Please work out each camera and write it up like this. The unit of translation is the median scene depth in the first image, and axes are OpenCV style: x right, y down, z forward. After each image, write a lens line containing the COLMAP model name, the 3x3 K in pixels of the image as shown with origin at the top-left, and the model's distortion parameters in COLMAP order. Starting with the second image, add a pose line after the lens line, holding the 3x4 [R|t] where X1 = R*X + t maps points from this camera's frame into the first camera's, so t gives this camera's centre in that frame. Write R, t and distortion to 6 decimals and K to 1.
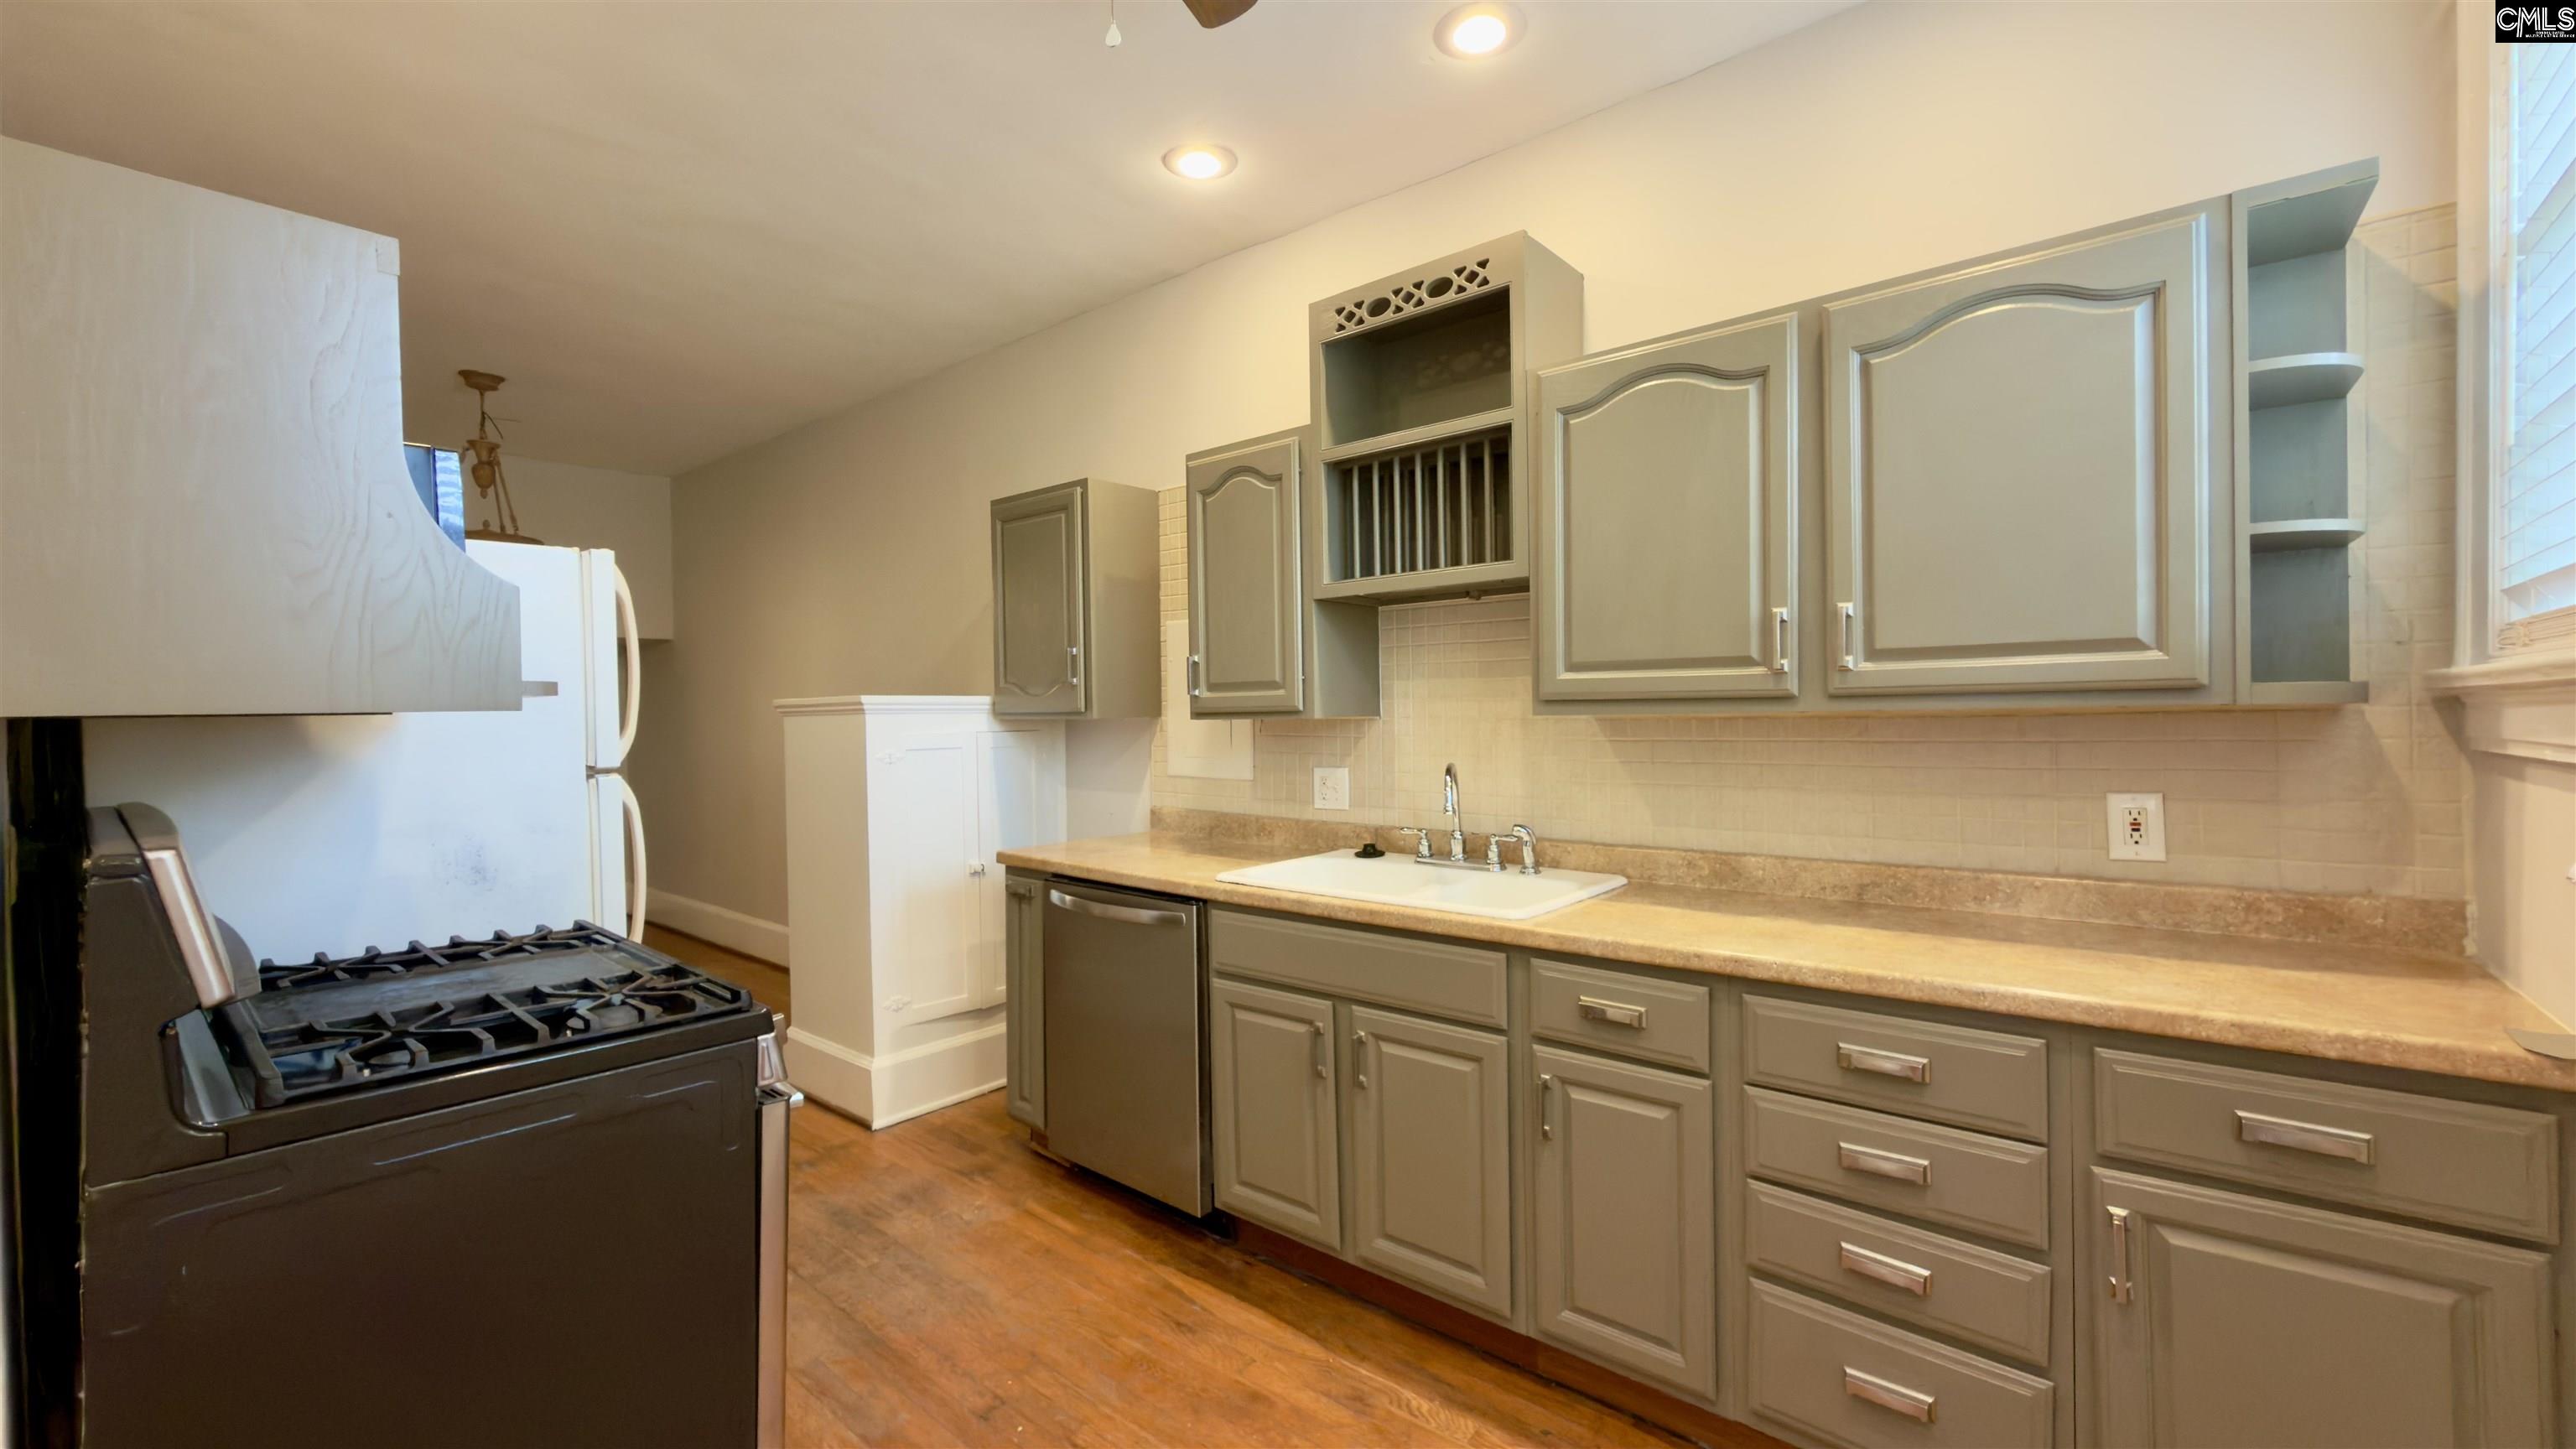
lens RADIAL K [[1050.1, 0, 1245.2], [0, 1050.1, 733.7], [0, 0, 1]] dist [0.000339, 0.000001]
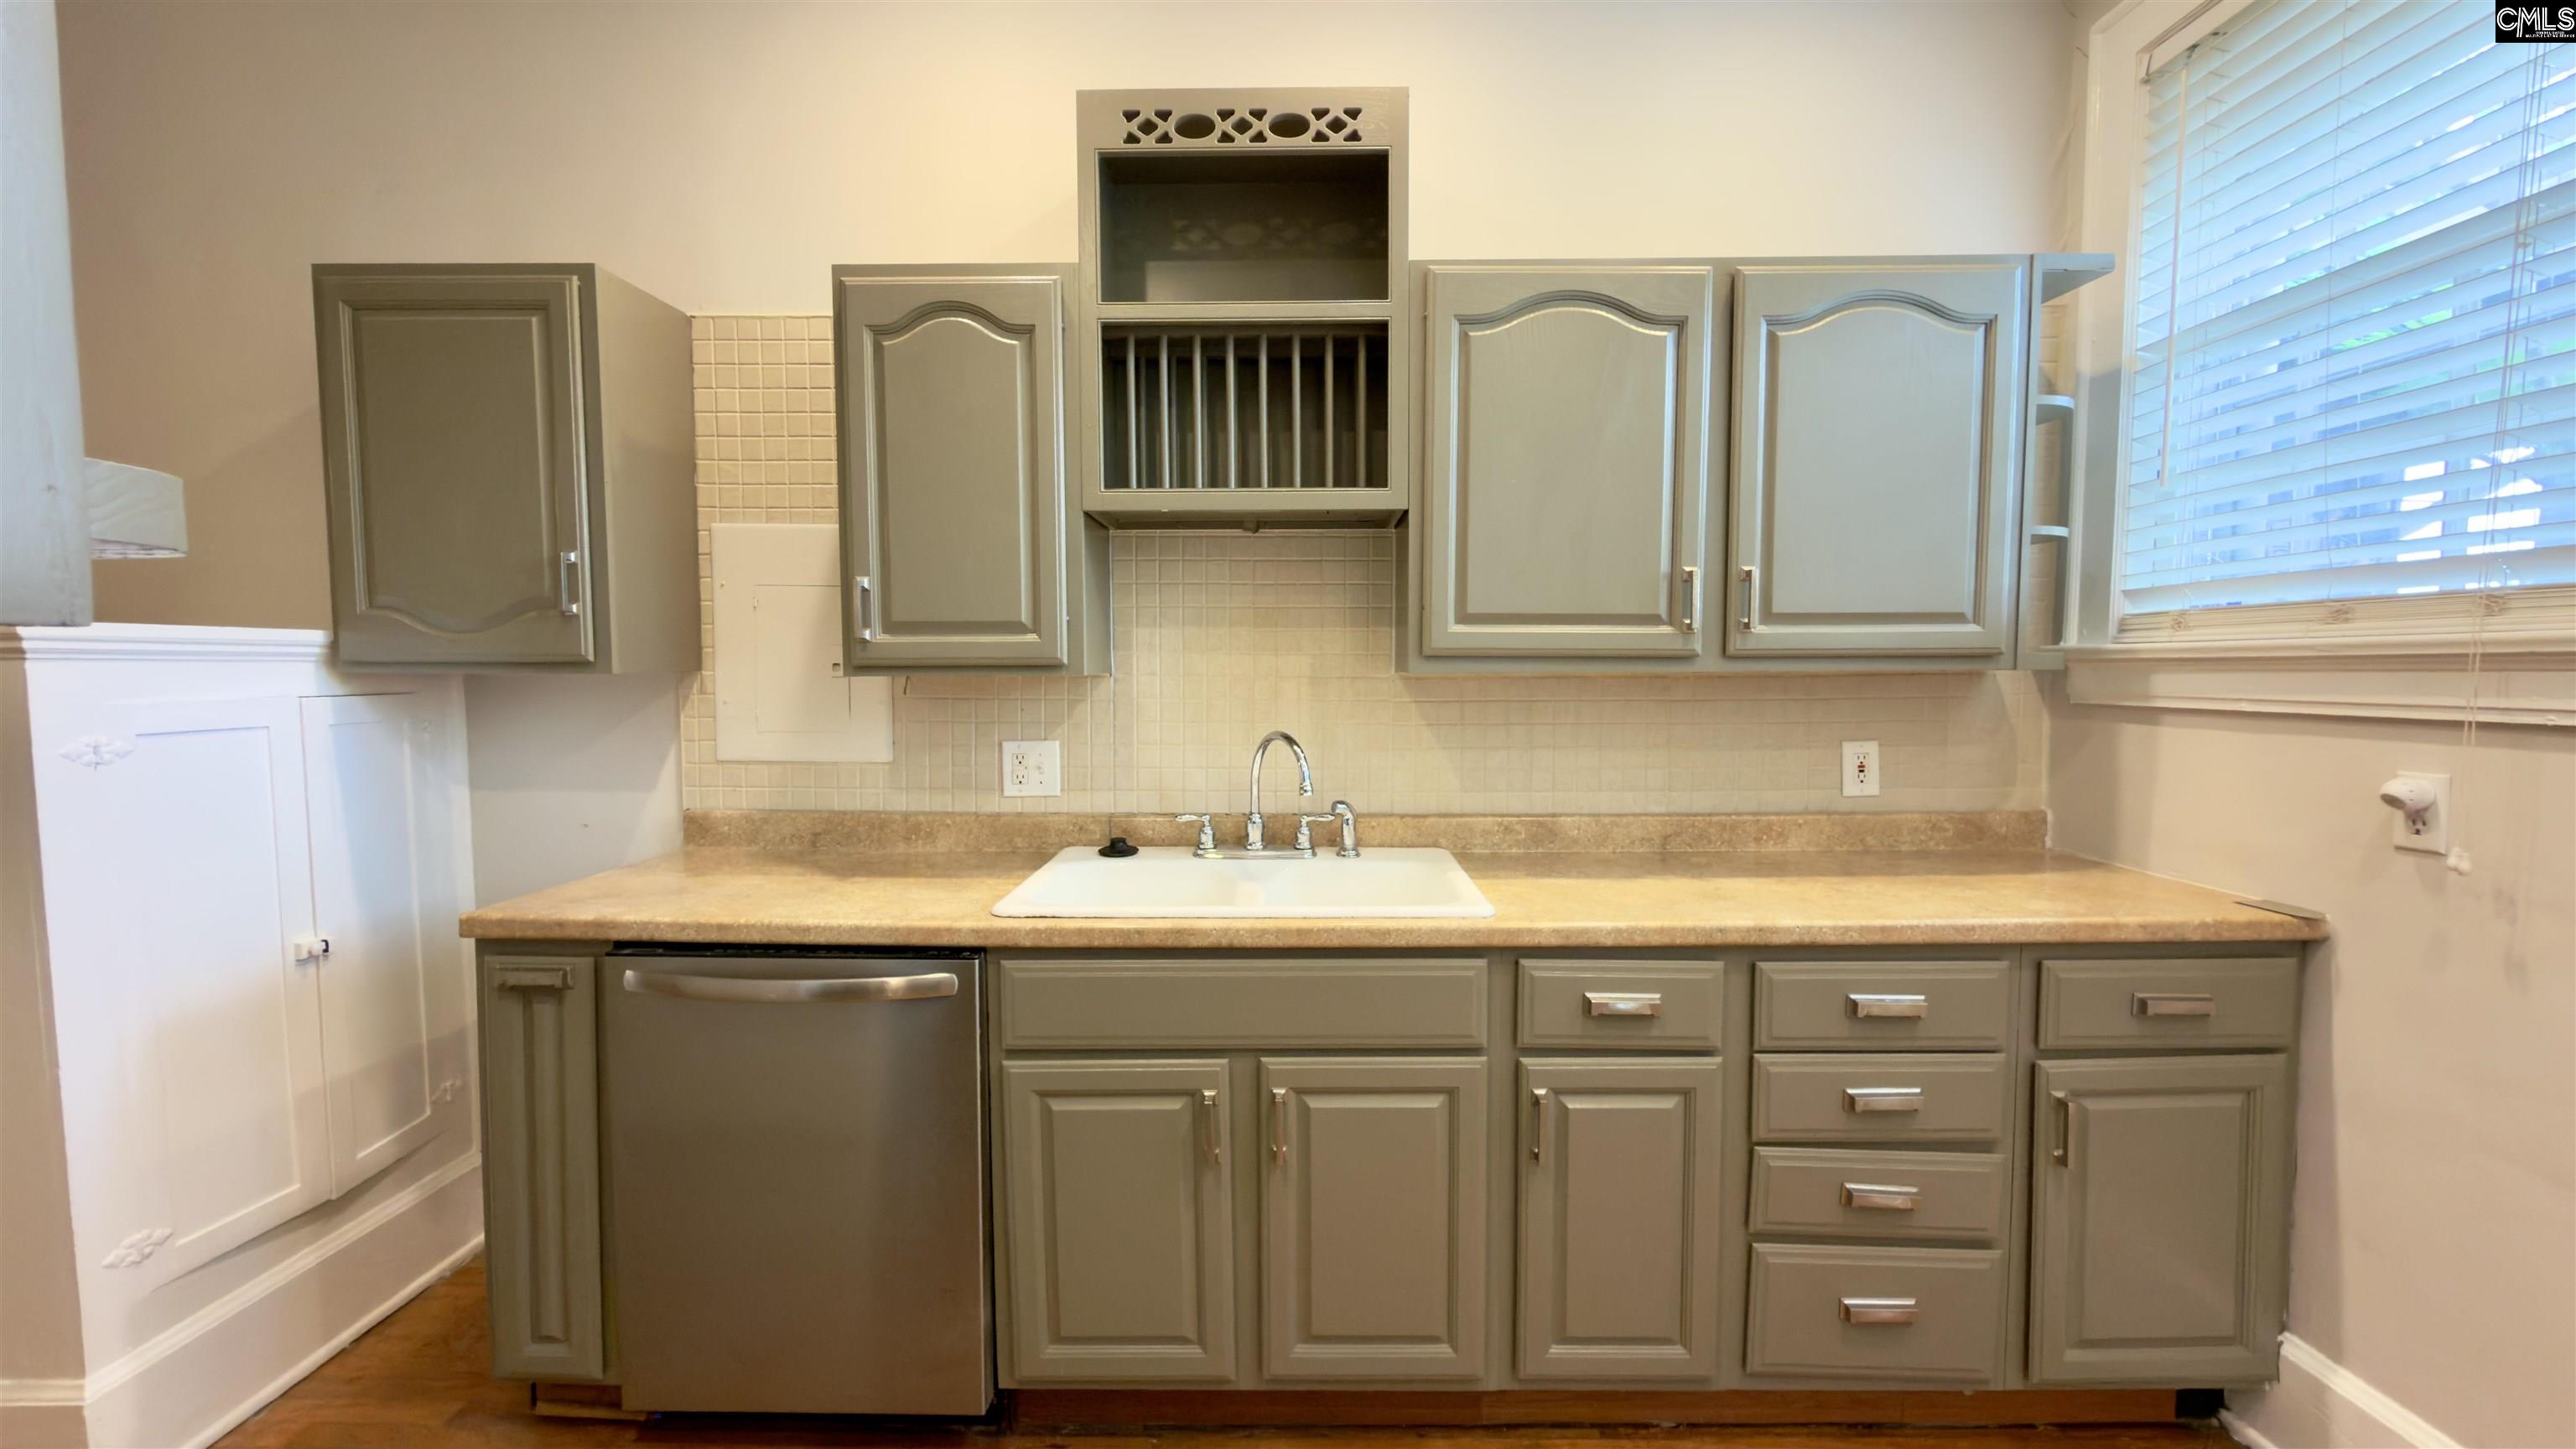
lens RADIAL K [[1050.1, 0, 1245.2], [0, 1050.1, 733.7], [0, 0, 1]] dist [0.000339, 0.000001]
pose [[0.751869, -0.031832, 0.658544, -0.381972], [0.004232, 0.999046, 0.043458, -0.006159], [-0.659299, -0.029888, 0.751286, 0.432668]]
